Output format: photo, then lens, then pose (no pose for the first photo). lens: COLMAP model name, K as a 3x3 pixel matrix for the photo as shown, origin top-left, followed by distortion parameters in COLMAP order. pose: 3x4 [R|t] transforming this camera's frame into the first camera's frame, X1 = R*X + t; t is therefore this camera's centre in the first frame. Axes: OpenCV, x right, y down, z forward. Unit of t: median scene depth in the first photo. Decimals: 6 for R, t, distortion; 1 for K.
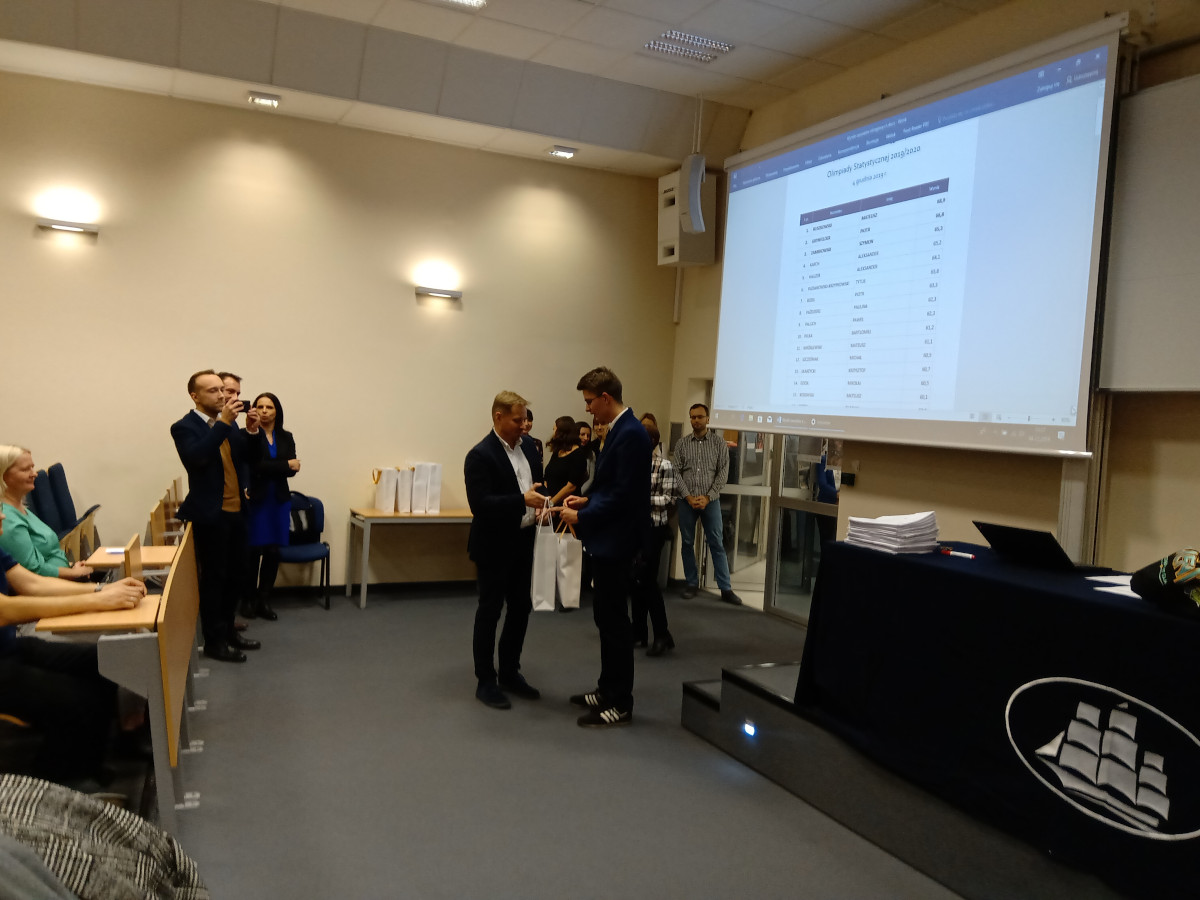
lens RADIAL K [[984.0, 0, 597.8], [0, 984.0, 451.9], [0, 0, 1]] dist [0.126765, -0.062058]
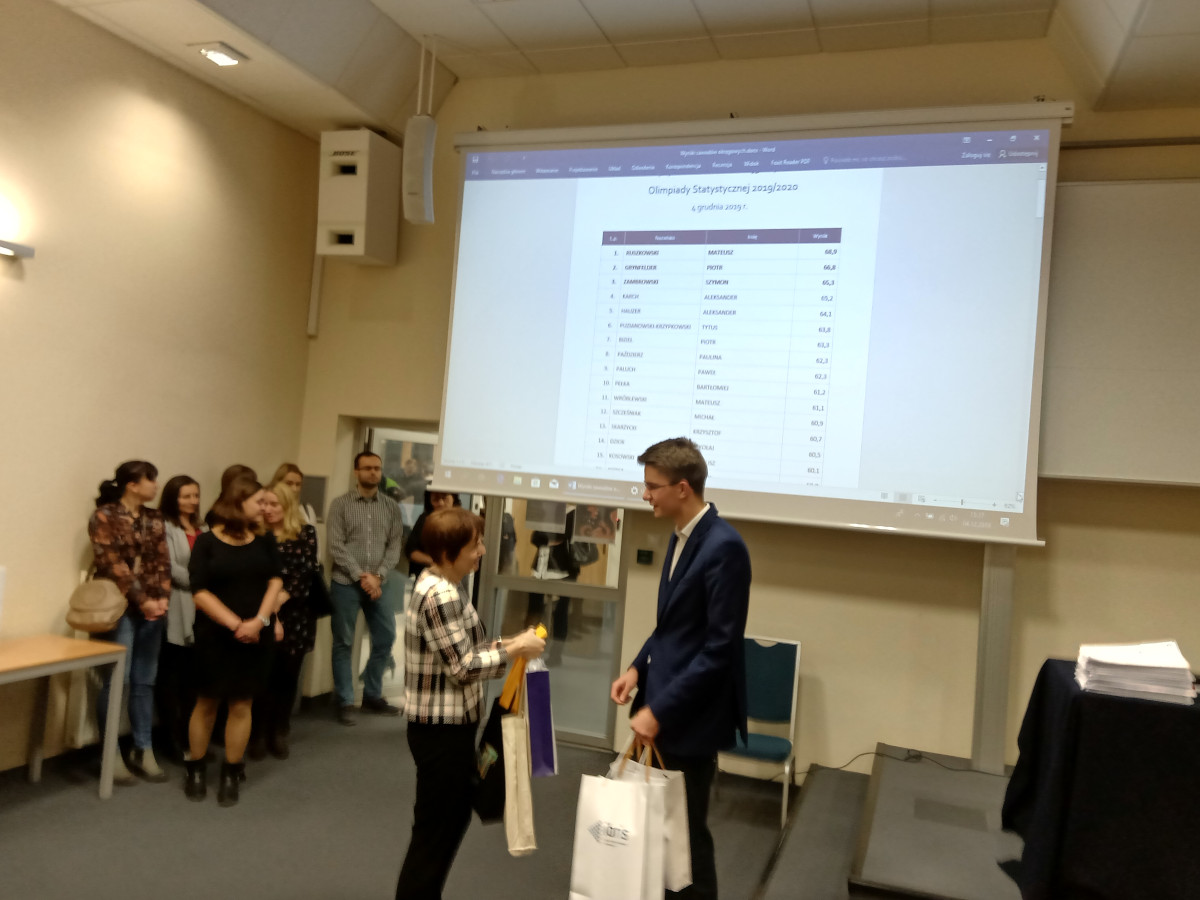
lens RADIAL K [[984.0, 0, 601.1], [0, 984.0, 454.5], [0, 0, 1]] dist [0.126765, -0.062058]
pose [[0.716717, 0.009378, 0.697301, -0.368336], [-0.006419, 0.999956, -0.006851, -0.054727], [-0.697335, 0.000434, 0.716746, 0.445967]]
